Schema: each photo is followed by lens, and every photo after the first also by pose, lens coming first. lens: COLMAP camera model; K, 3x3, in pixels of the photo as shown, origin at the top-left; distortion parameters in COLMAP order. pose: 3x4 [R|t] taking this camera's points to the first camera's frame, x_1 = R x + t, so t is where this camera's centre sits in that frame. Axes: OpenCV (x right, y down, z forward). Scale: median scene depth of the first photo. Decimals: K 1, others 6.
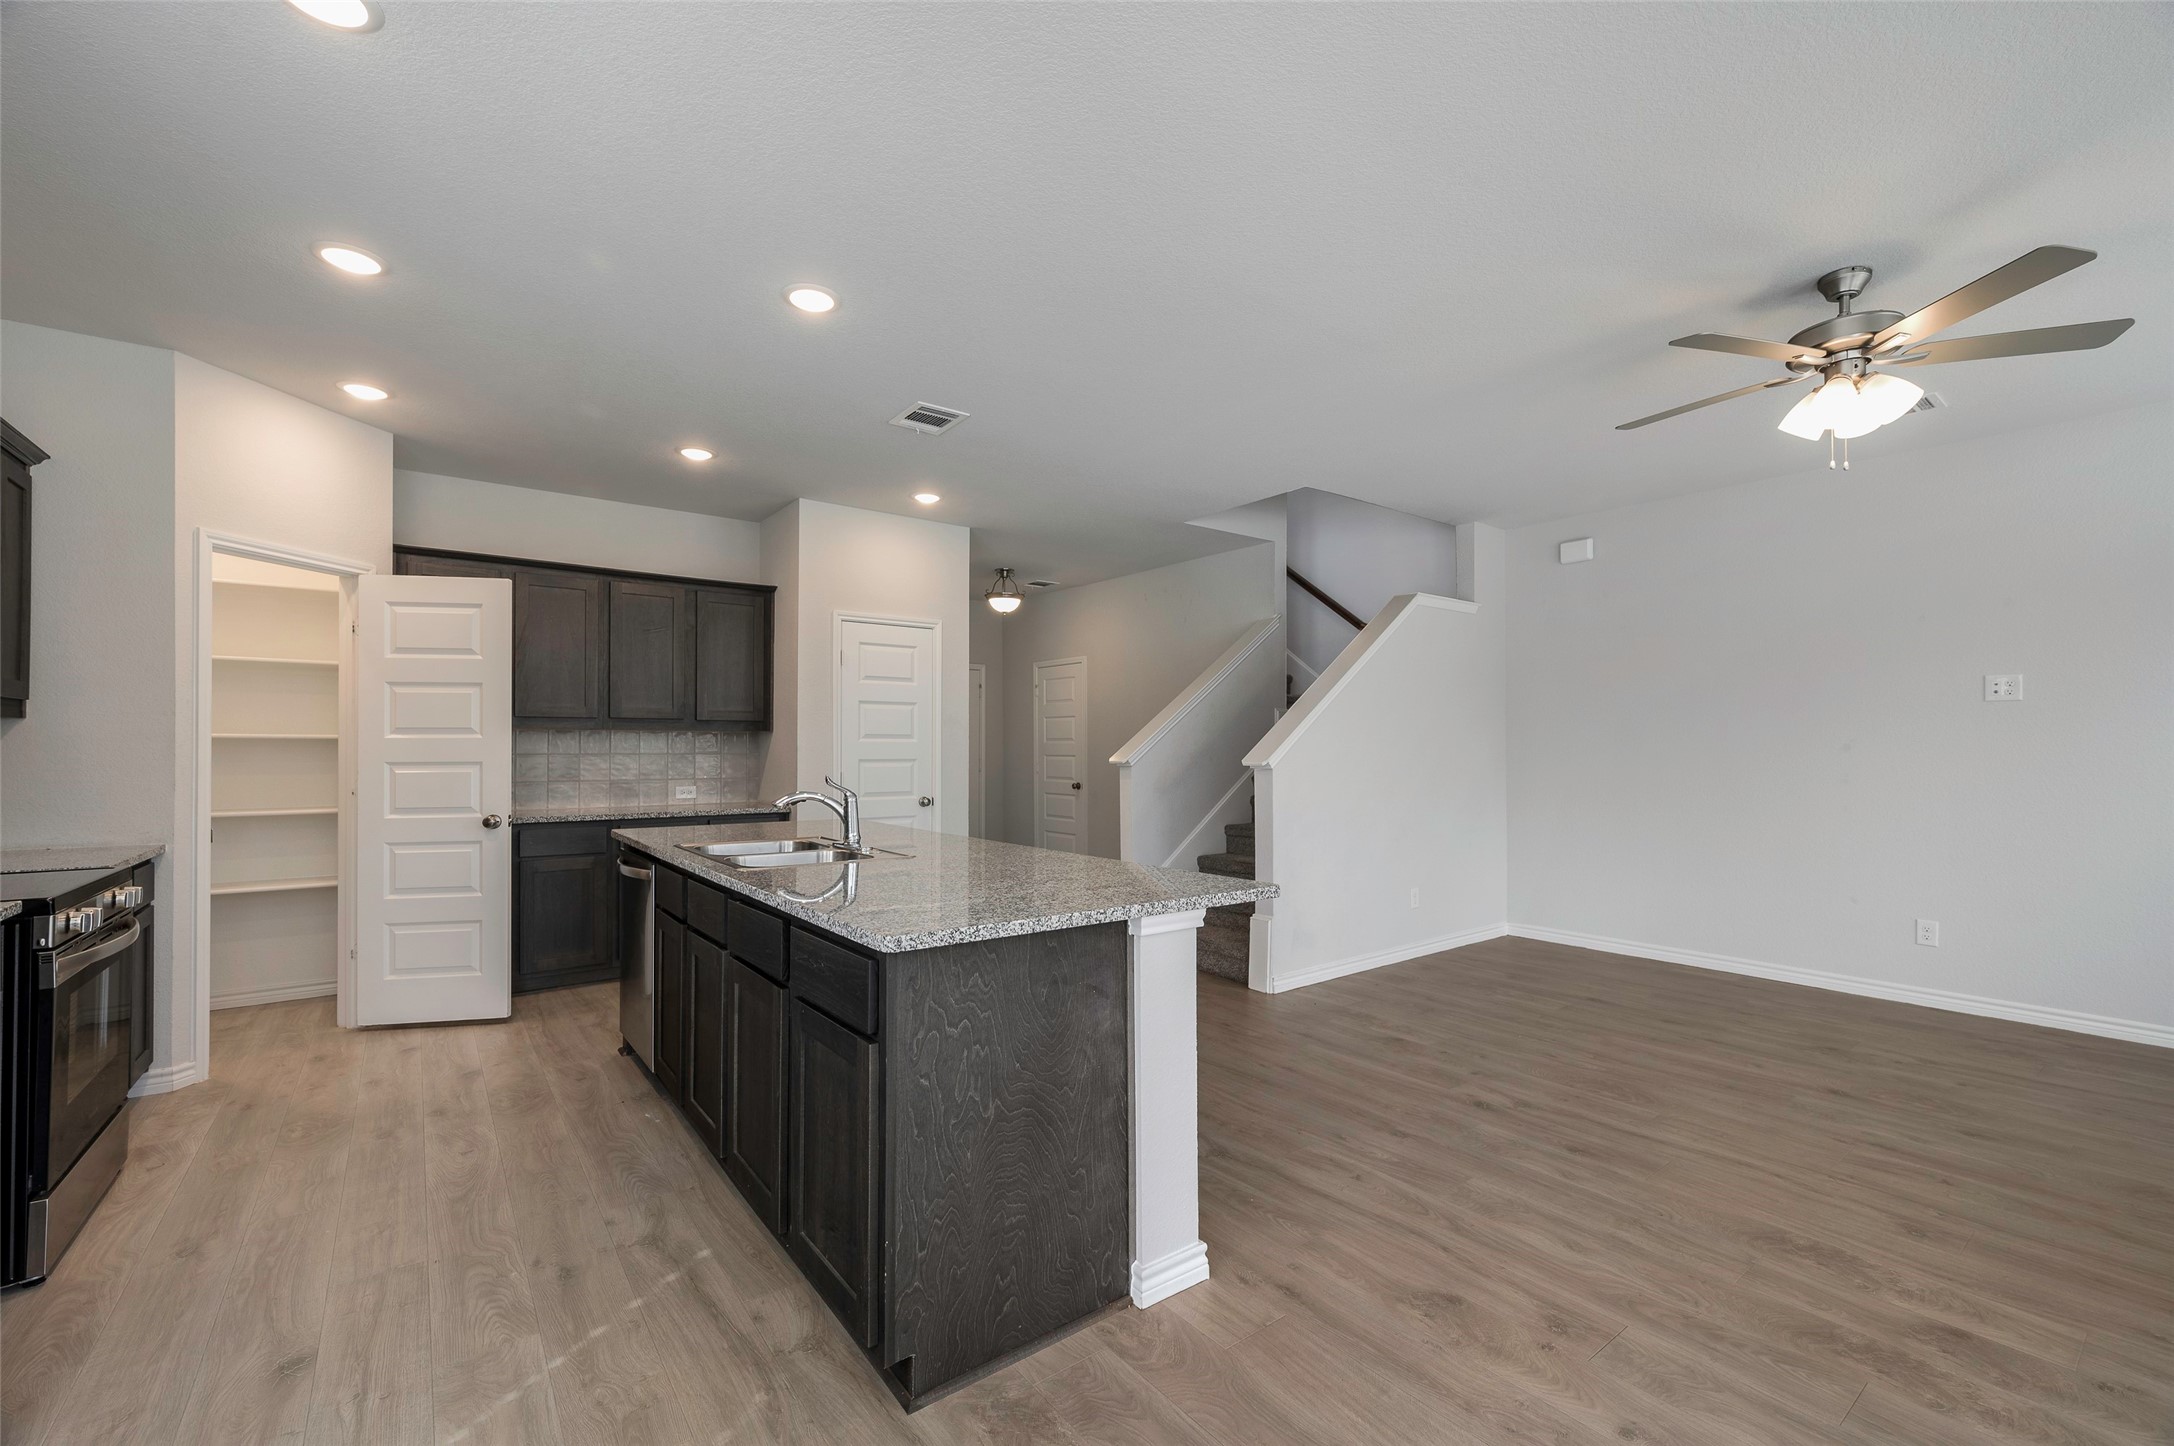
lens RADIAL K [[853.6, 0, 1049.3], [0, 853.6, 743.8], [0, 0, 1]] dist [-0.002774, -0.000297]
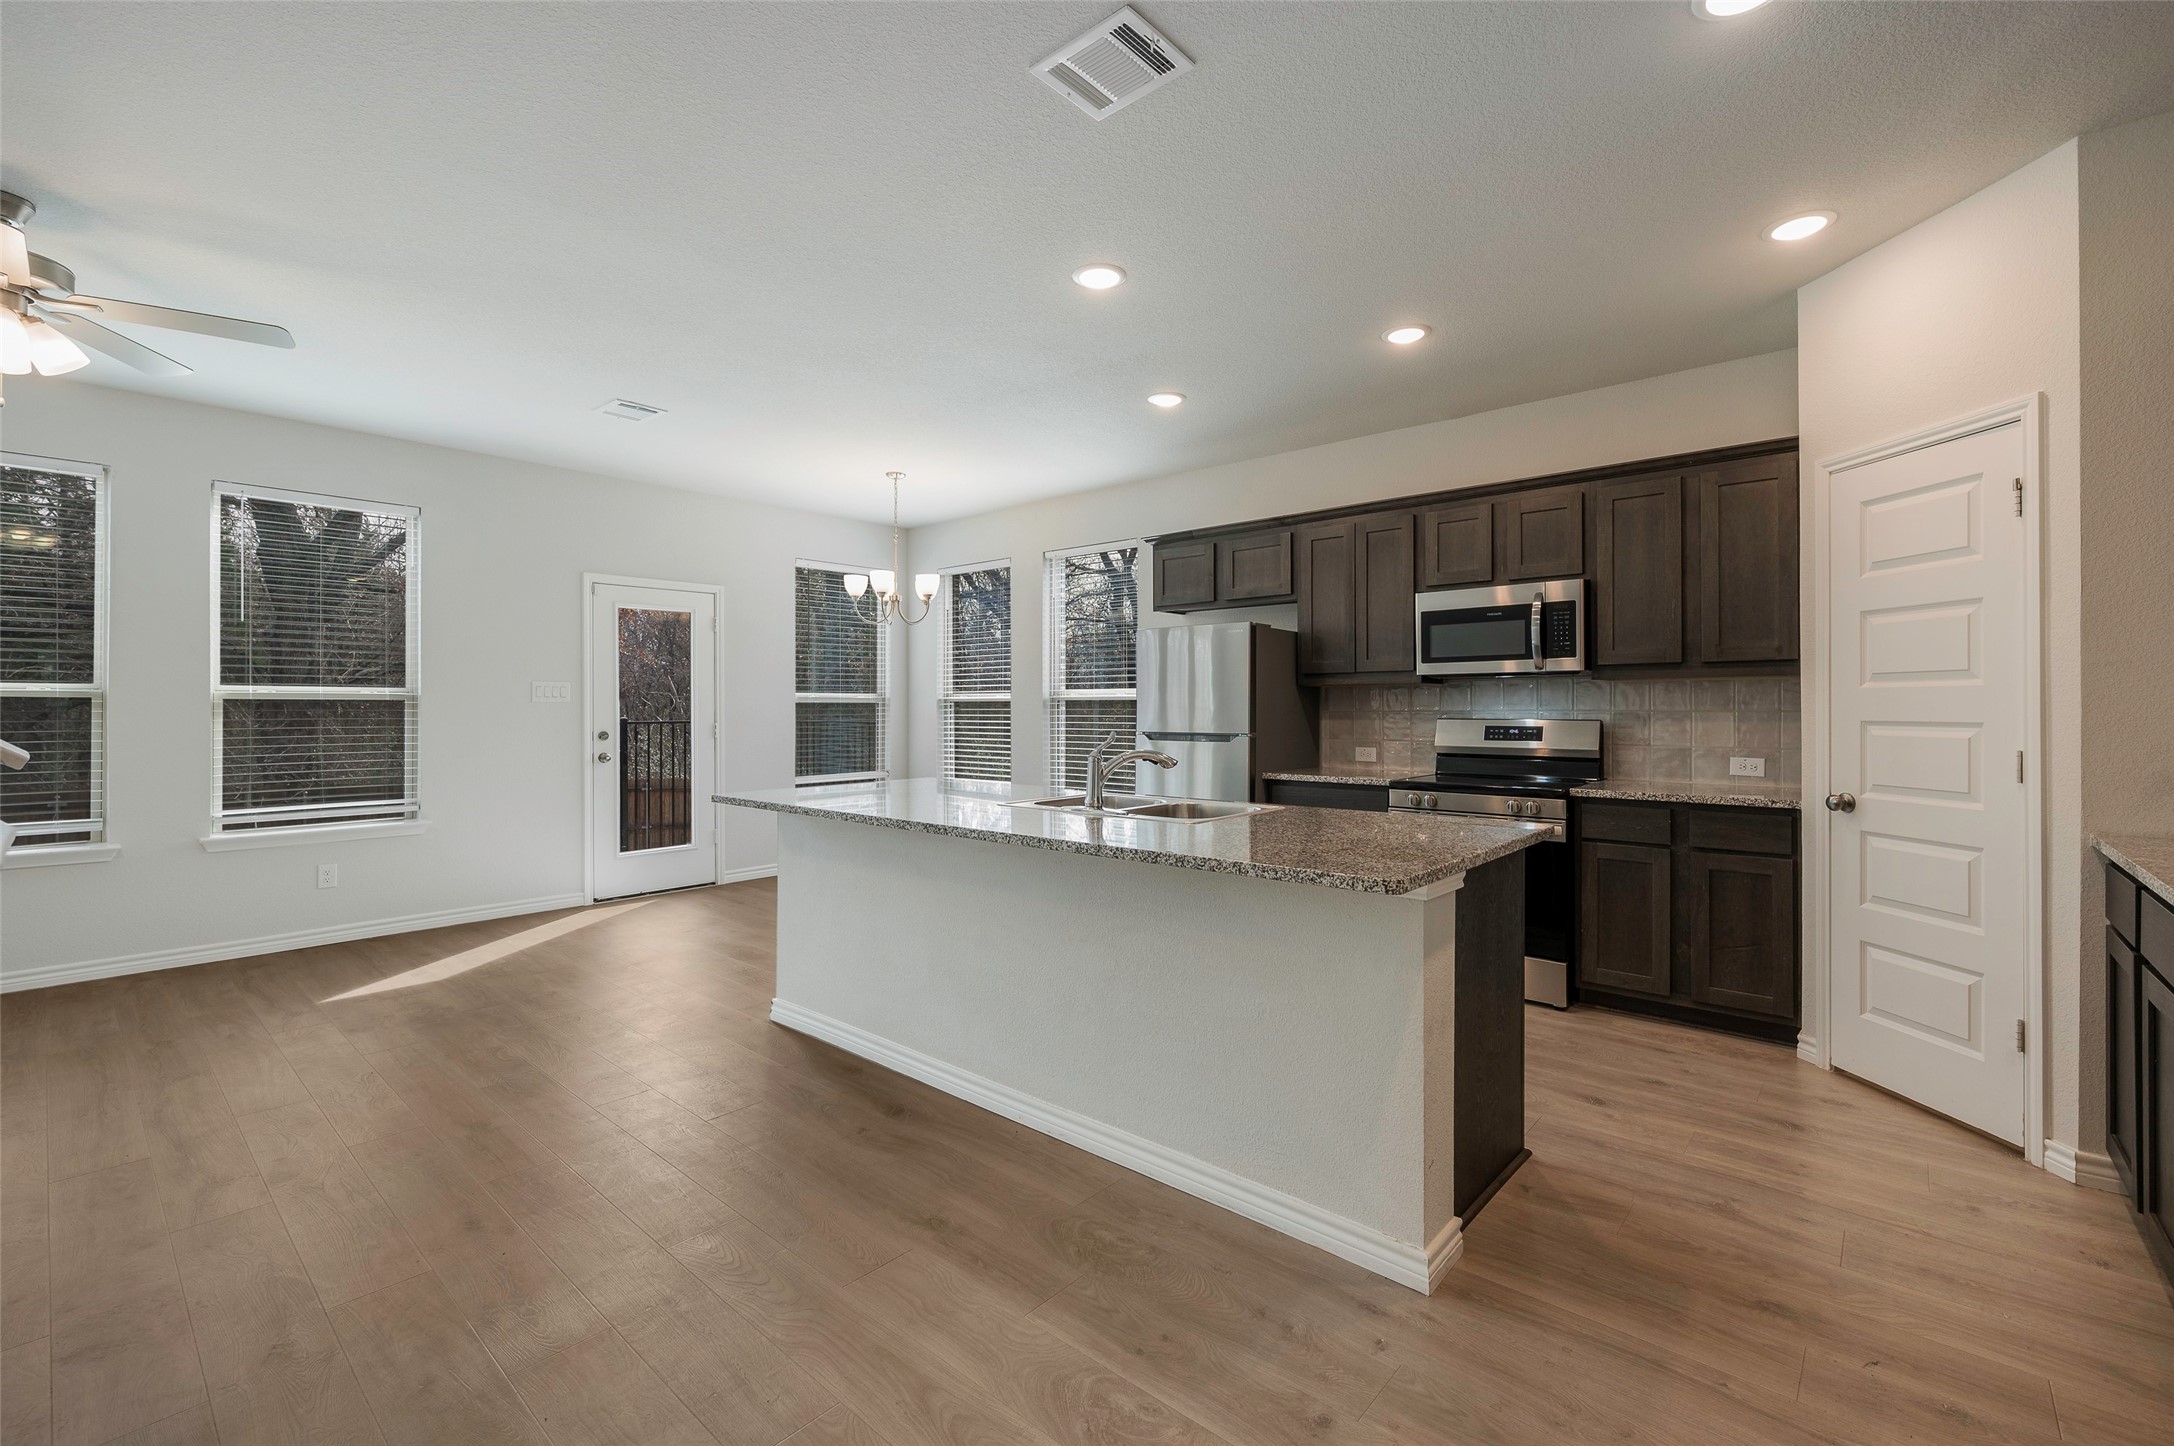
lens RADIAL K [[942.8, 0, 1087.0], [0, 942.8, 723.0], [0, 0, 1]] dist [0.000957, 0.000003]
pose [[-0.970871, 0.006166, -0.239525, 0.011045], [0.003440, 0.999925, 0.011796, 0.012559], [0.239579, 0.010629, -0.970819, 1.855422]]
